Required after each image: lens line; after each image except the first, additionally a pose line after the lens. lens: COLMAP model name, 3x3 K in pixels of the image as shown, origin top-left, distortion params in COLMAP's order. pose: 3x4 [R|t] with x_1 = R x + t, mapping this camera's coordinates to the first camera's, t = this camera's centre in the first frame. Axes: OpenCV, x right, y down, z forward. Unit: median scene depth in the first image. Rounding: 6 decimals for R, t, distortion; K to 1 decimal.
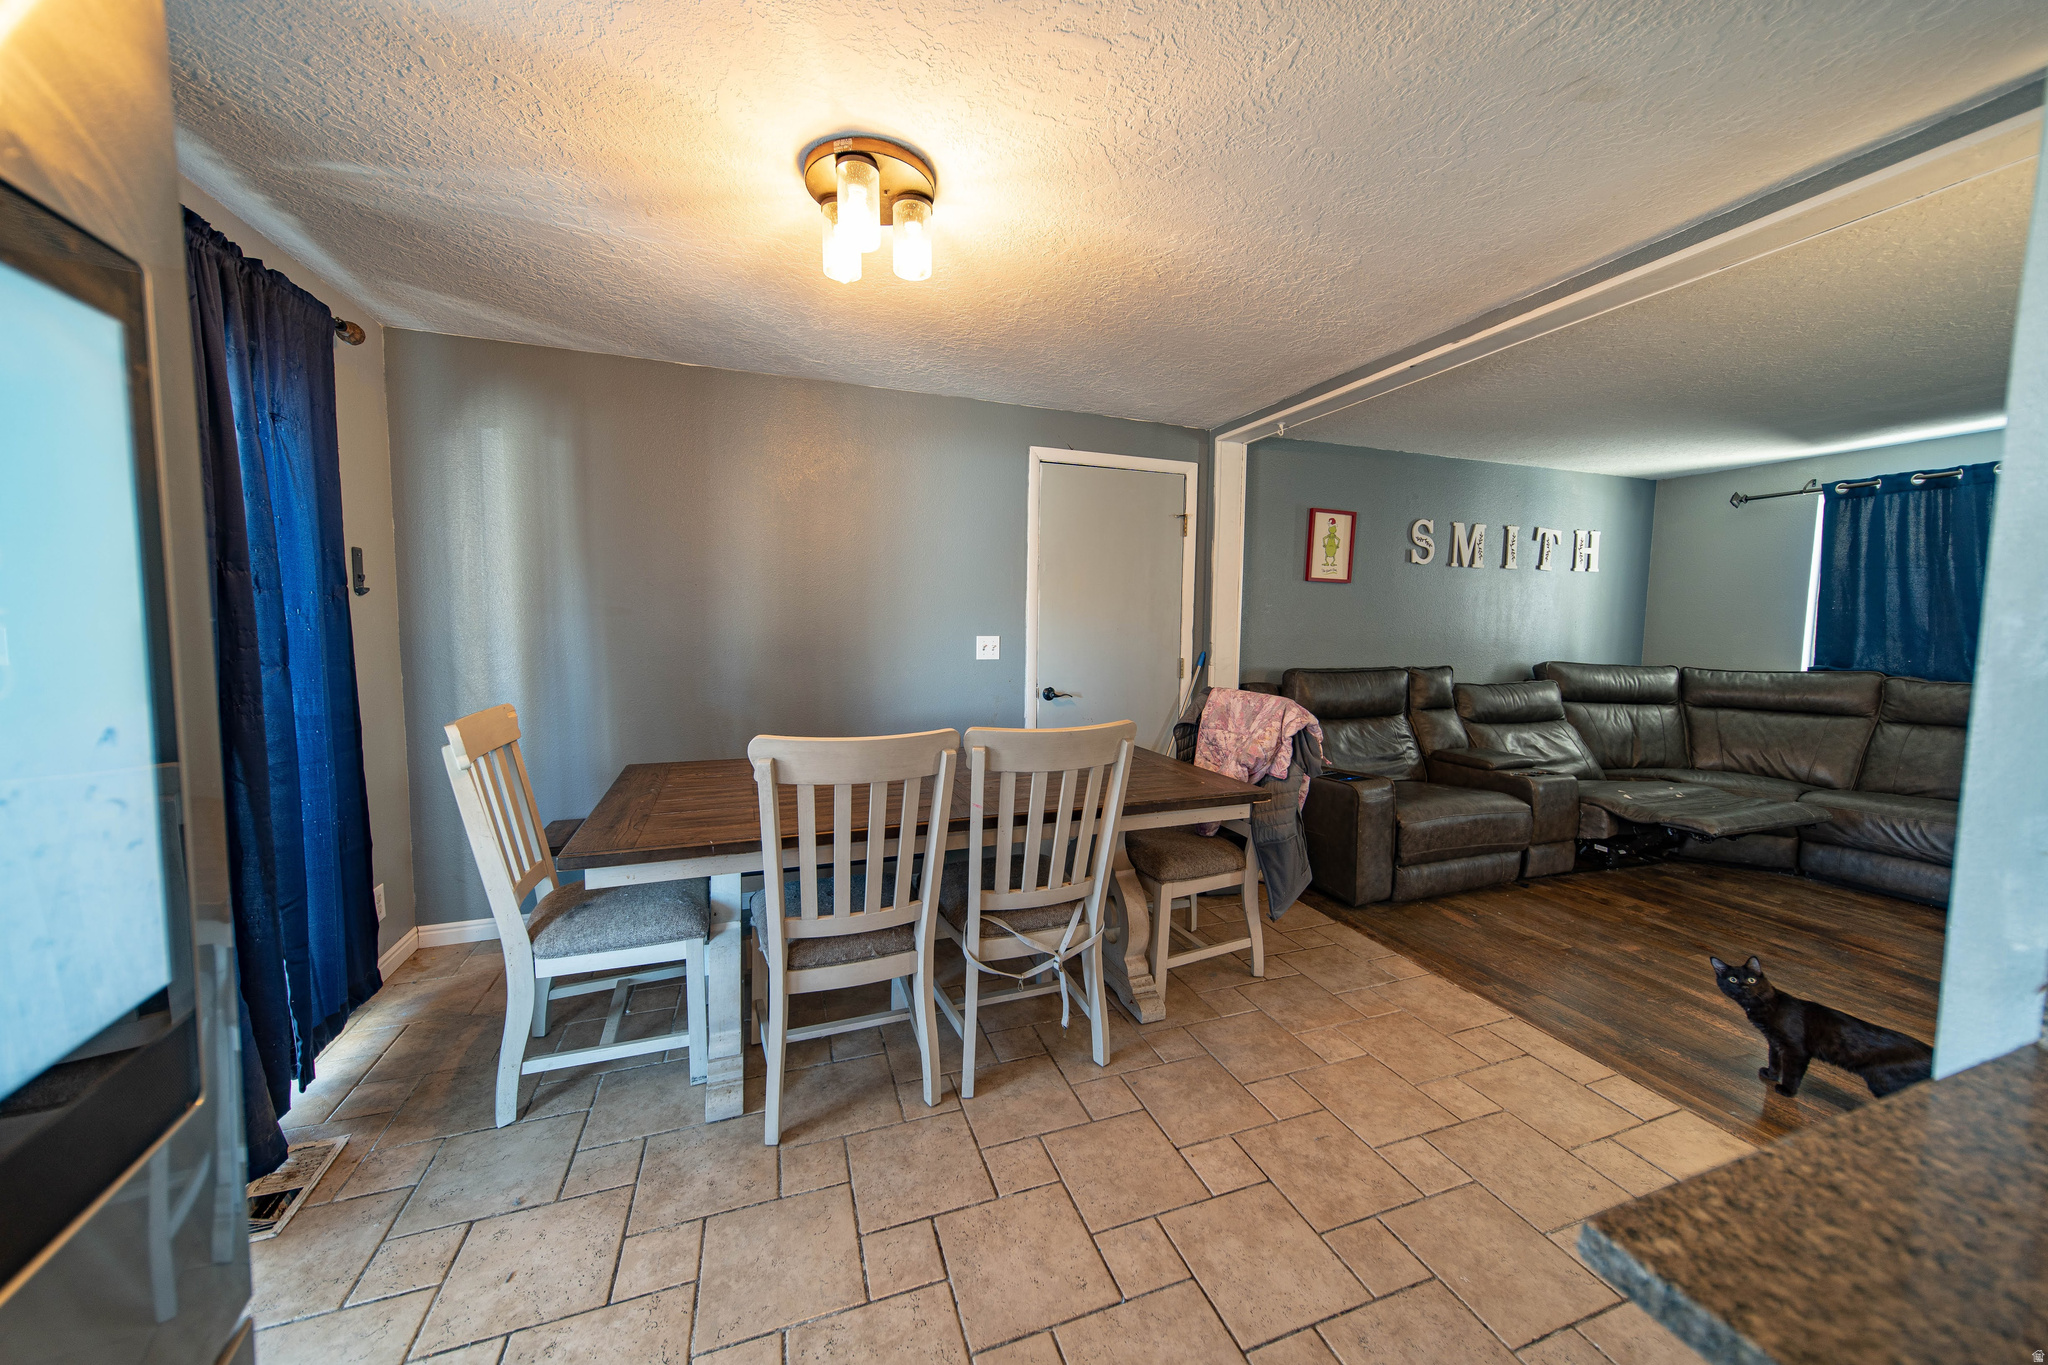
lens RADIAL K [[711.0, 0, 1016.5], [0, 711.0, 679.1], [0, 0, 1]] dist [0.006731, -0.000191]
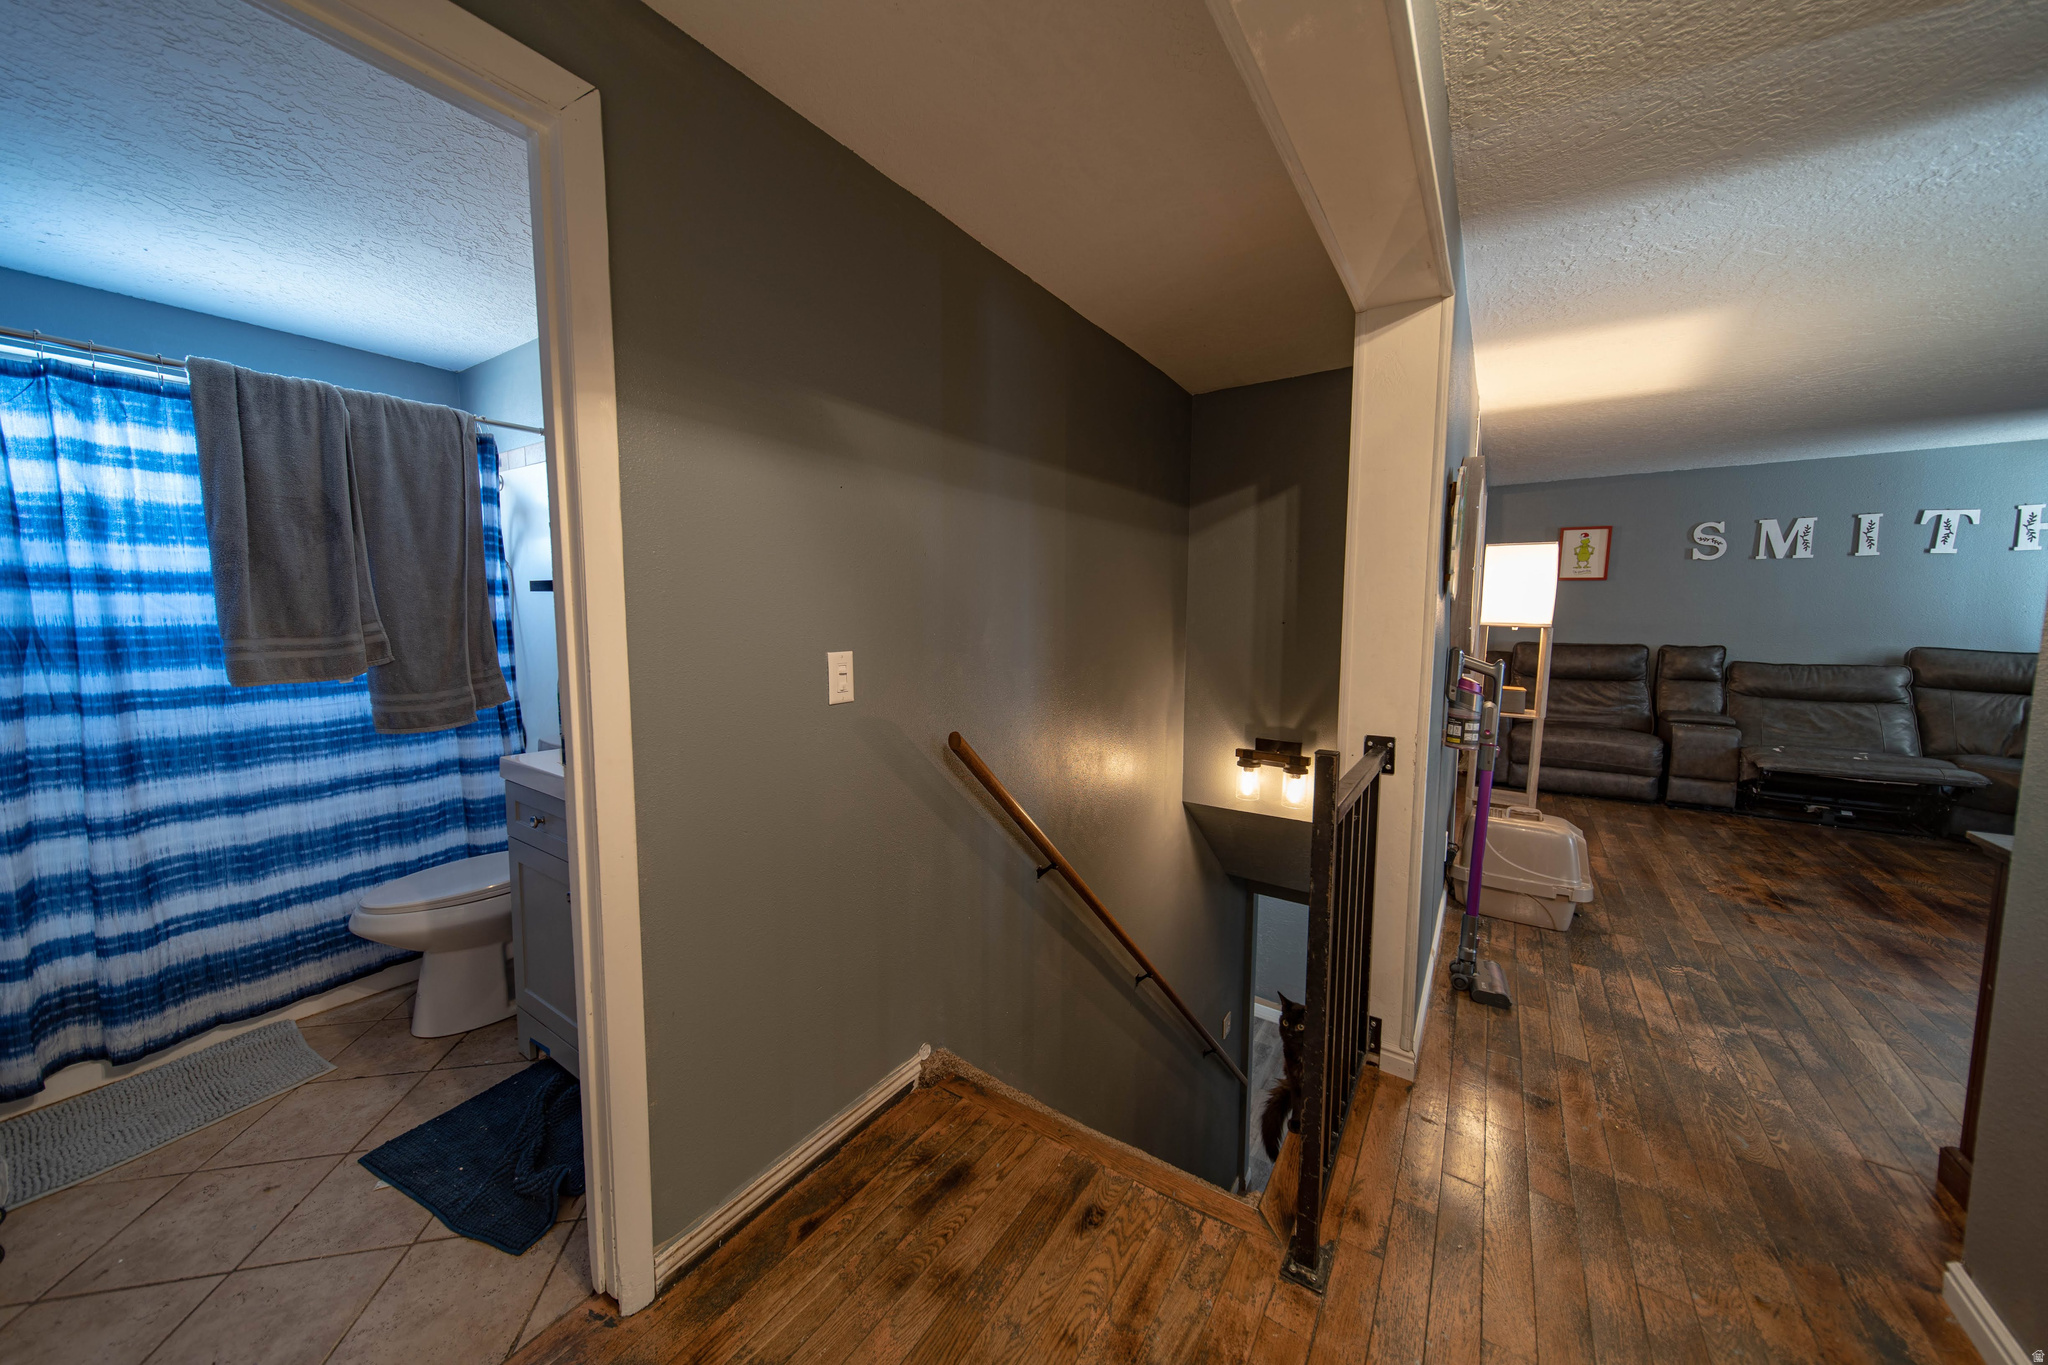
lens RADIAL K [[711.0, 0, 1020.3], [0, 711.0, 677.2], [0, 0, 1]] dist [0.006731, -0.000191]
pose [[0.604059, 0.064544, -0.794321, 0.843719], [-0.058061, 0.997630, 0.036911, 0.056451], [0.794822, 0.023823, 0.606375, -0.633193]]
